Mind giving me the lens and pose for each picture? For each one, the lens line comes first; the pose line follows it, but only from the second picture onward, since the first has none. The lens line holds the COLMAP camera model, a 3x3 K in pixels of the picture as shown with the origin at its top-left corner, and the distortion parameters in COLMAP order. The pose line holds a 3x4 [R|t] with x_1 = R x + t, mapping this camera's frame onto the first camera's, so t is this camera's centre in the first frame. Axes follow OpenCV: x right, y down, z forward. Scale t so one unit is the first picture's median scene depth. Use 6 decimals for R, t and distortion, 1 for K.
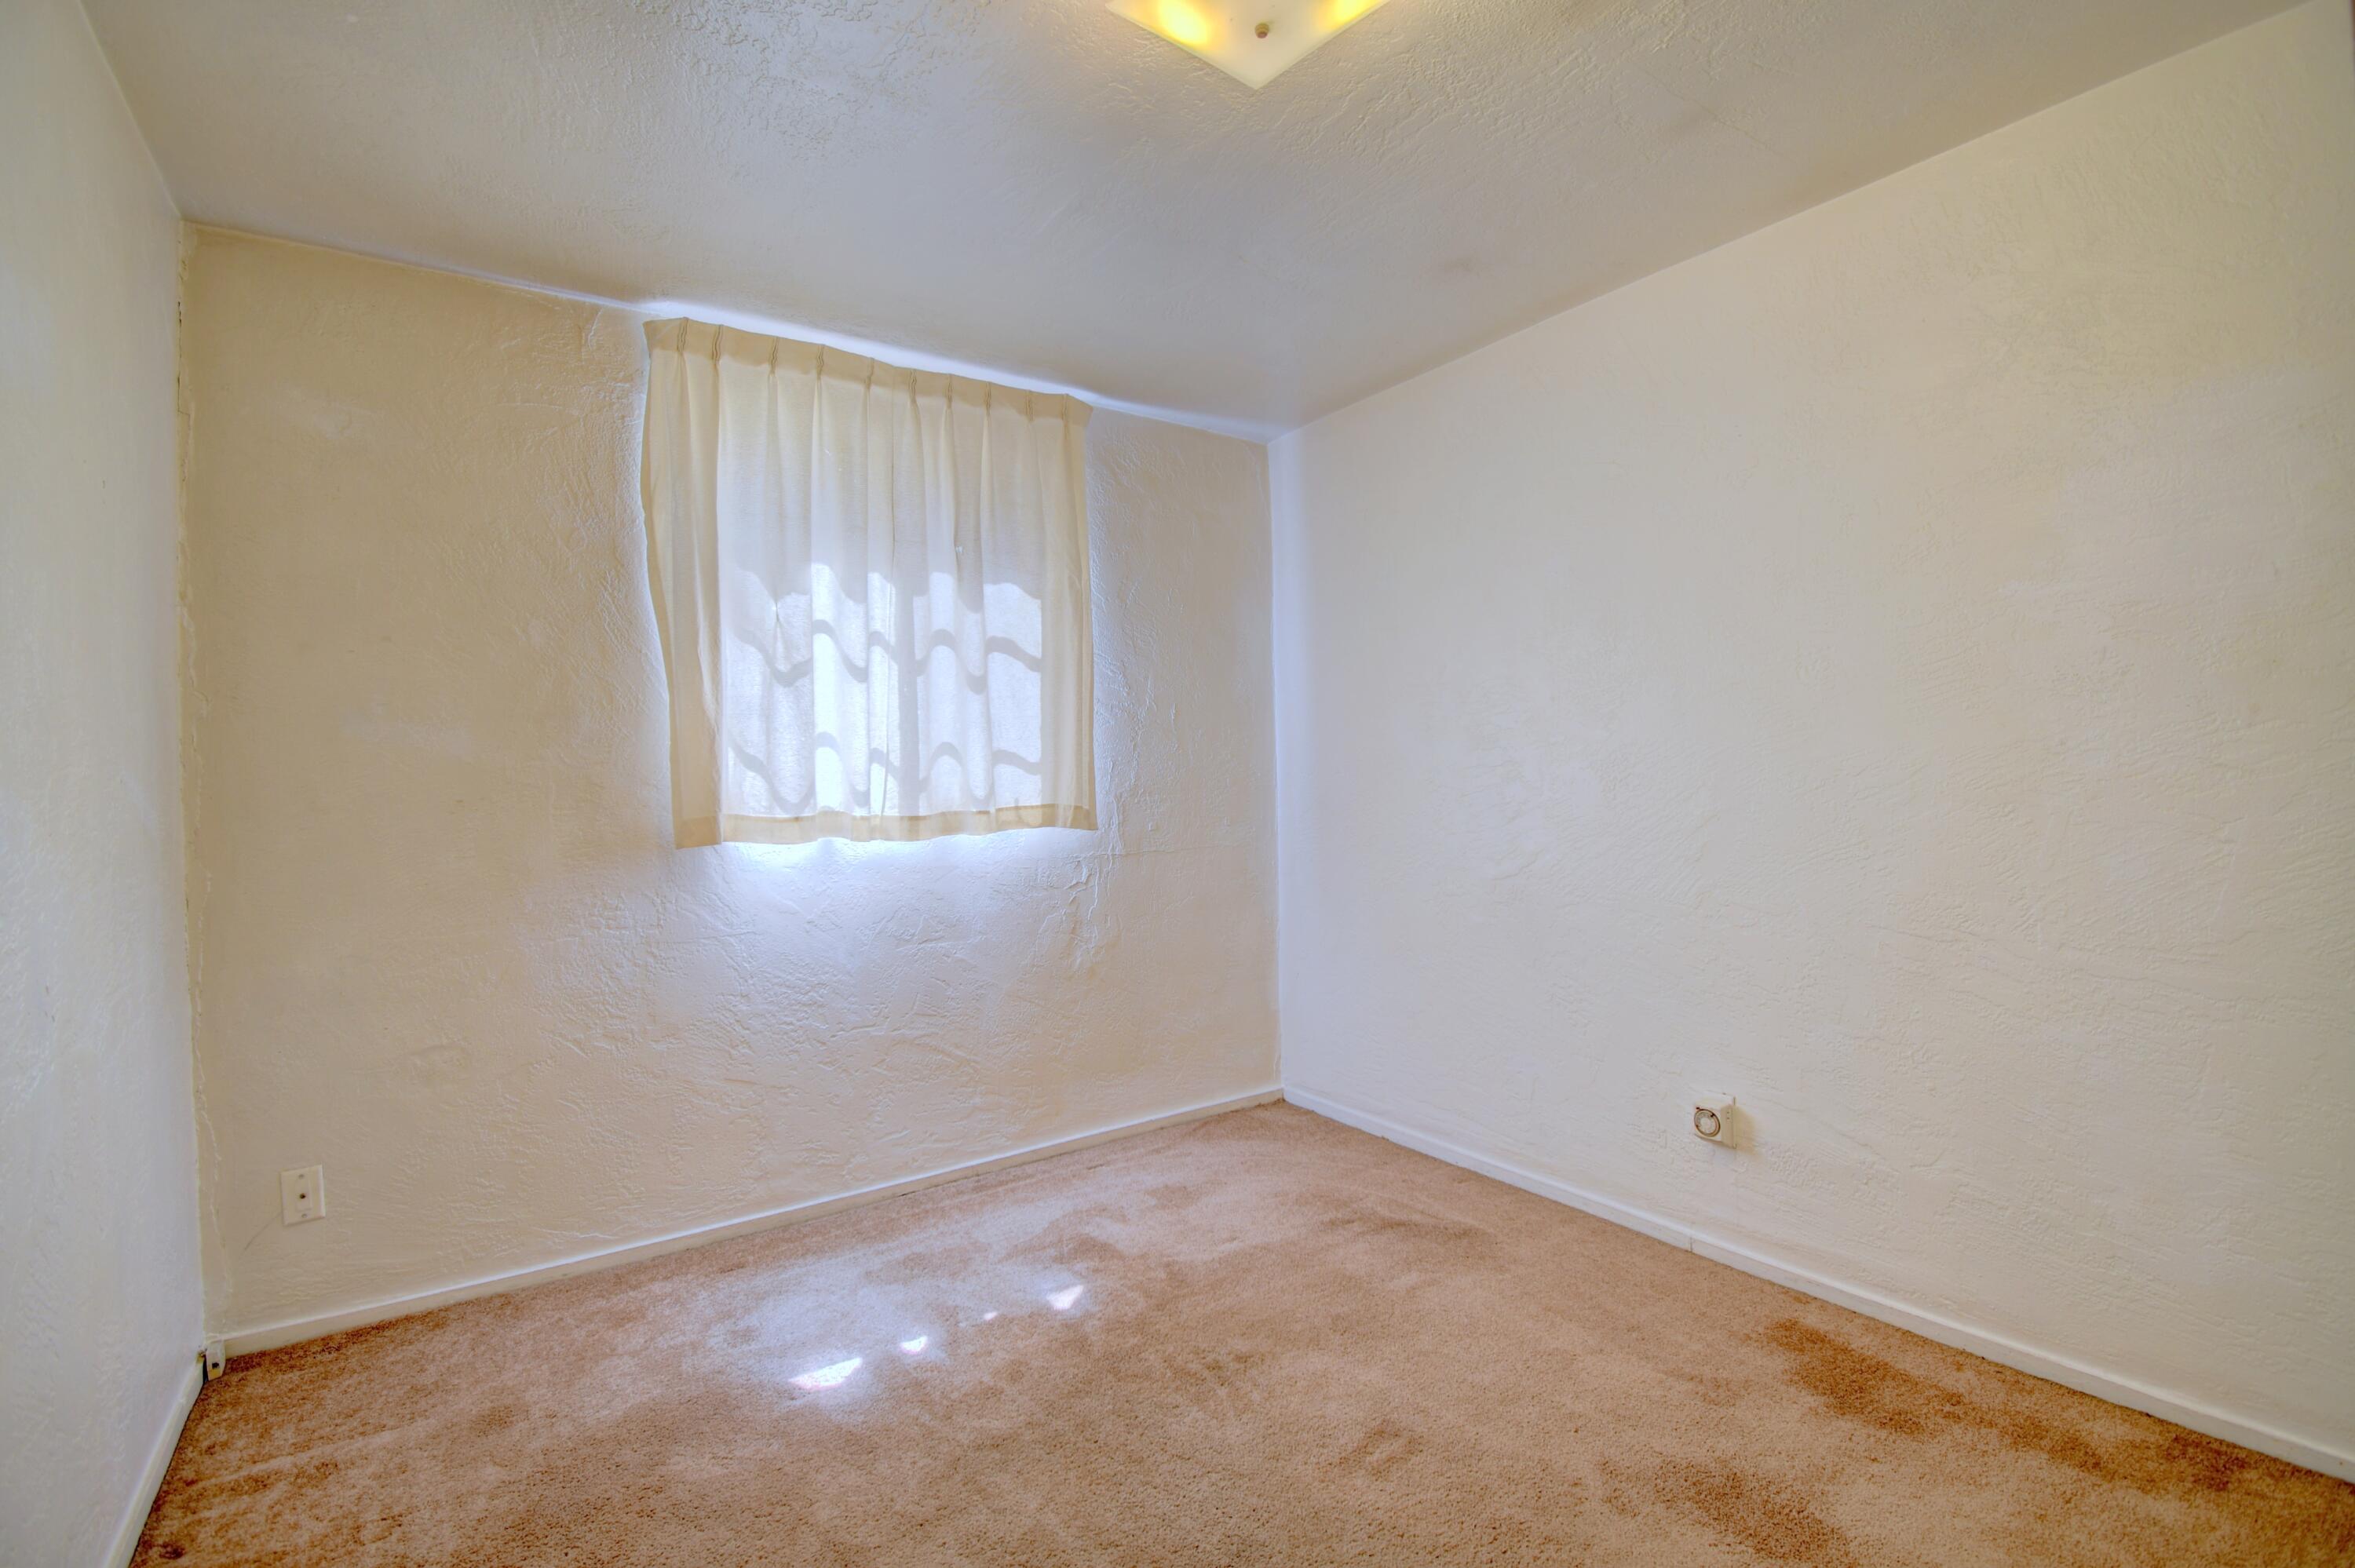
lens RADIAL K [[1052.3, 0, 1181.4], [0, 1052.3, 784.0], [0, 0, 1]] dist [0.007449, -0.014971]
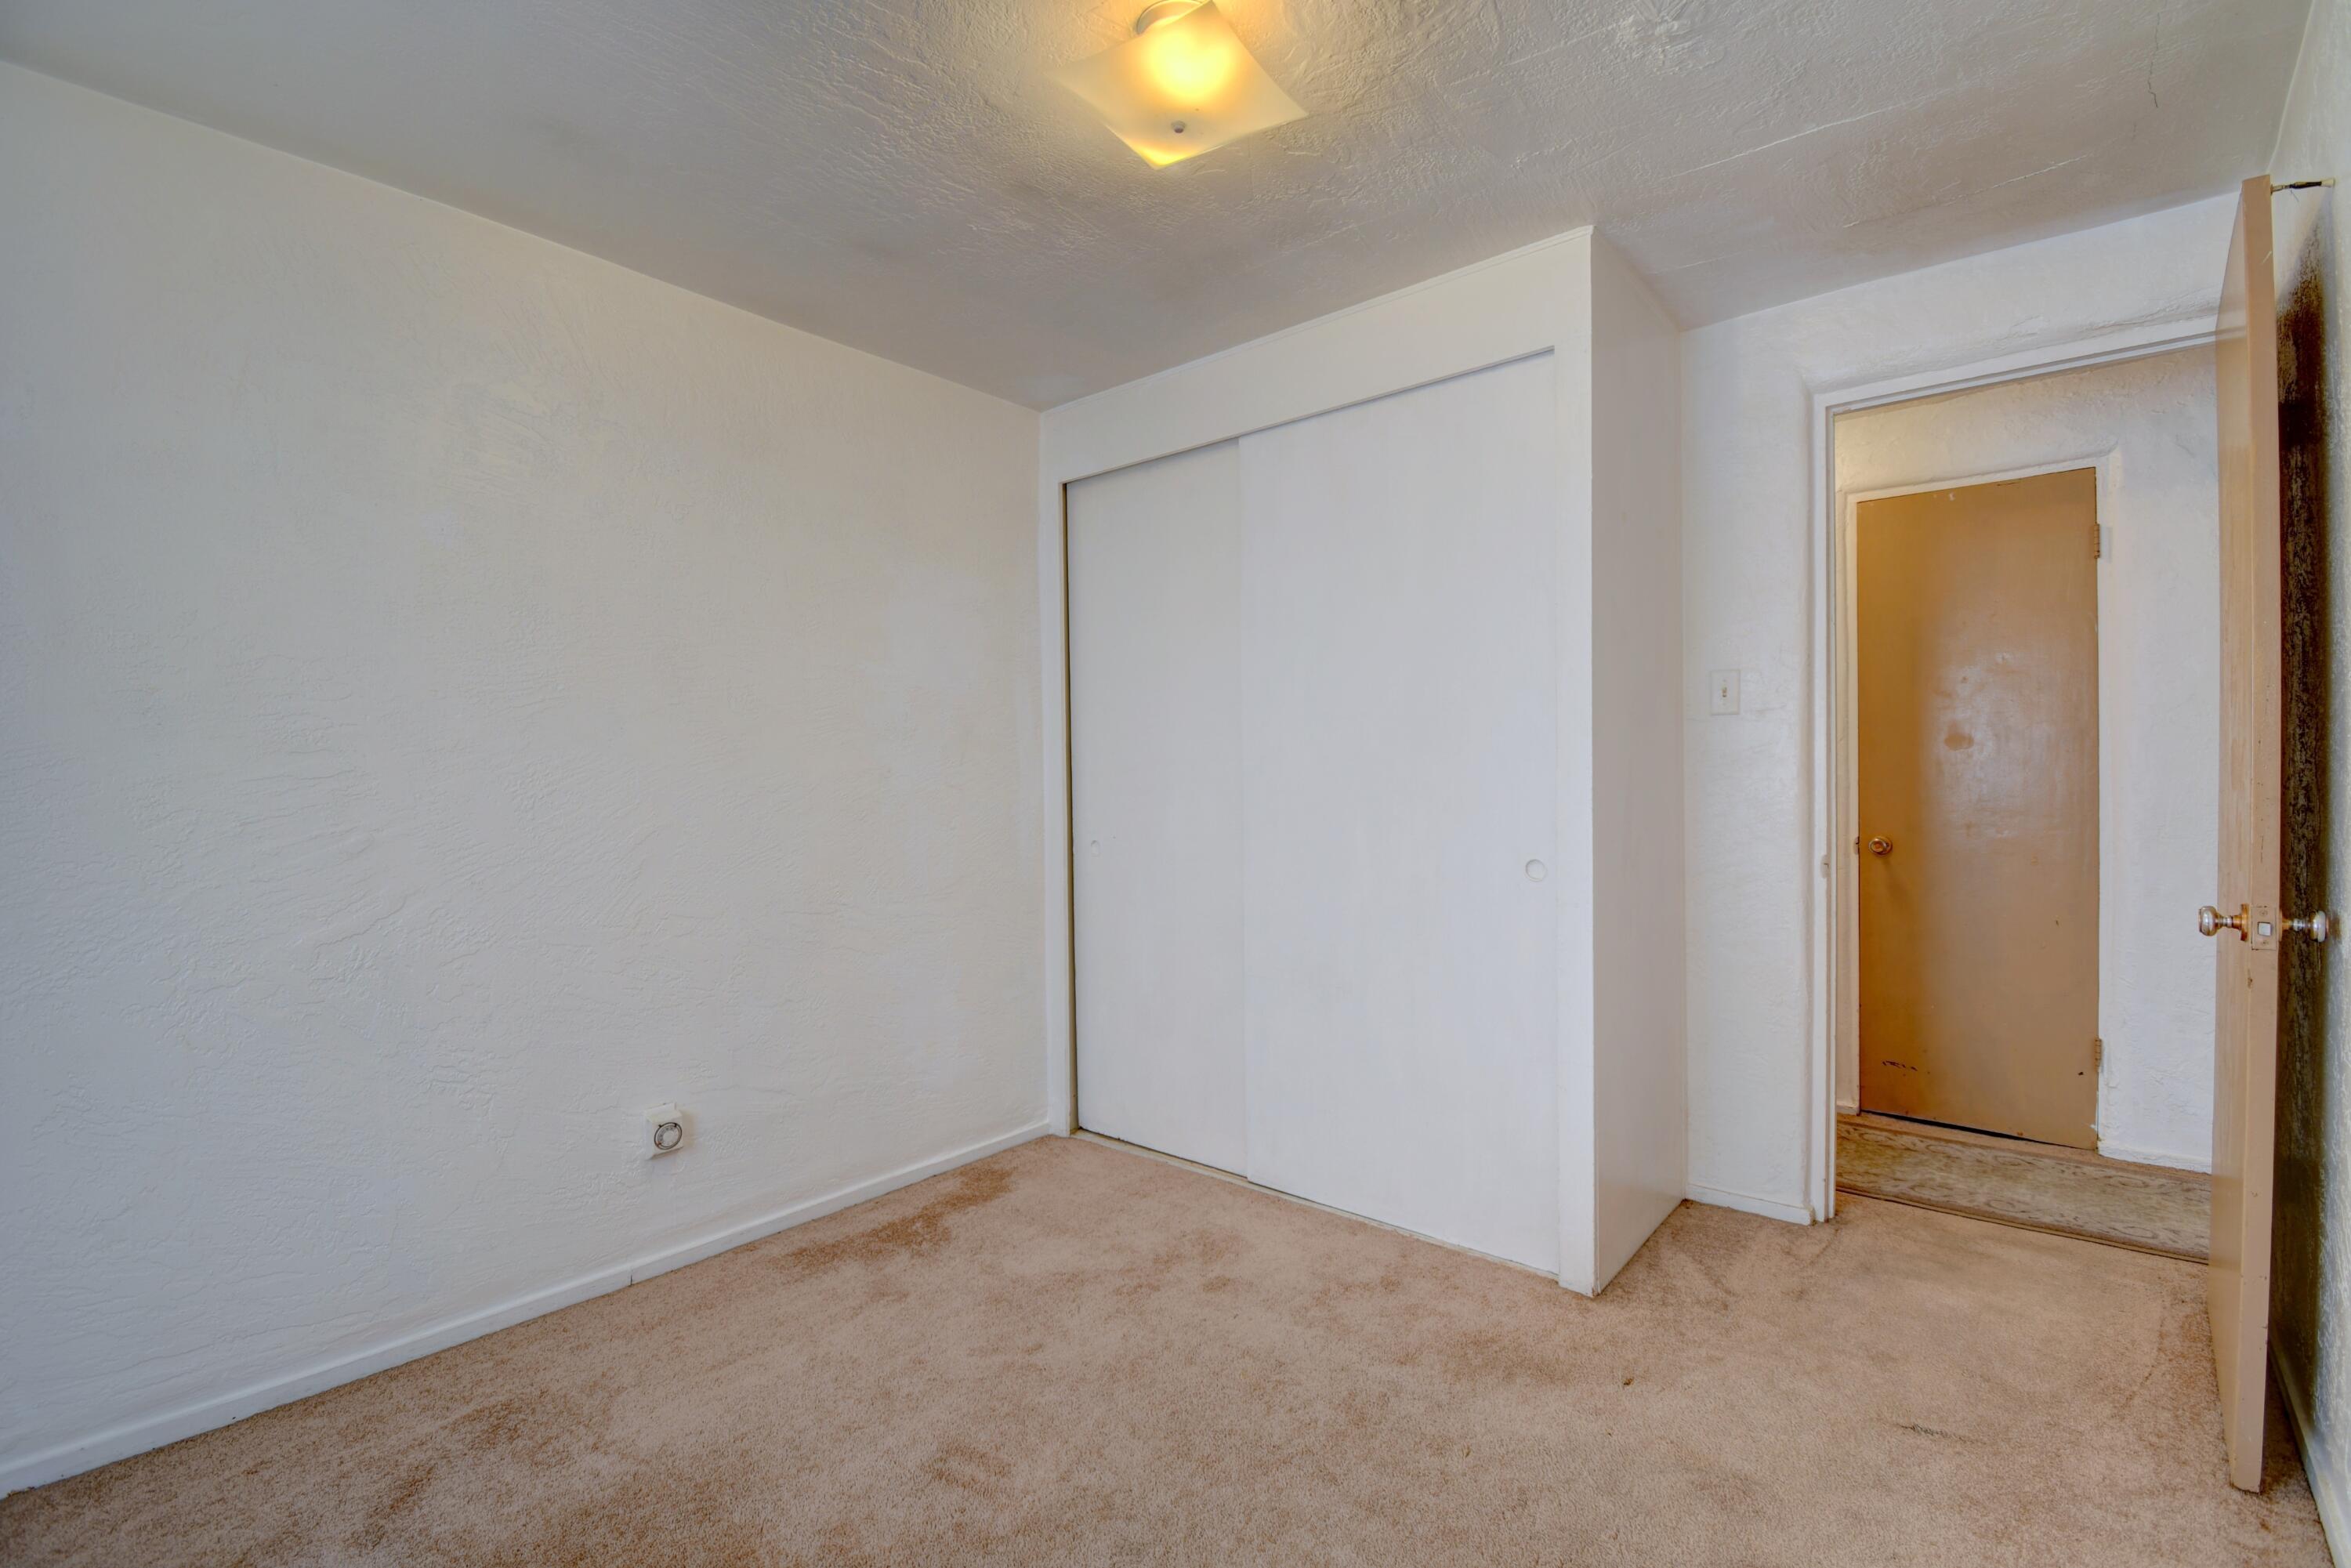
lens RADIAL K [[1050.6, 0, 1179.8], [0, 1050.6, 783.6], [0, 0, 1]] dist [0.007449, -0.014971]
pose [[-0.255992, 0.014176, 0.966575, -0.607265], [0.018919, 0.999774, -0.009653, 0.002847], [-0.966494, 0.015815, -0.256202, 0.780788]]
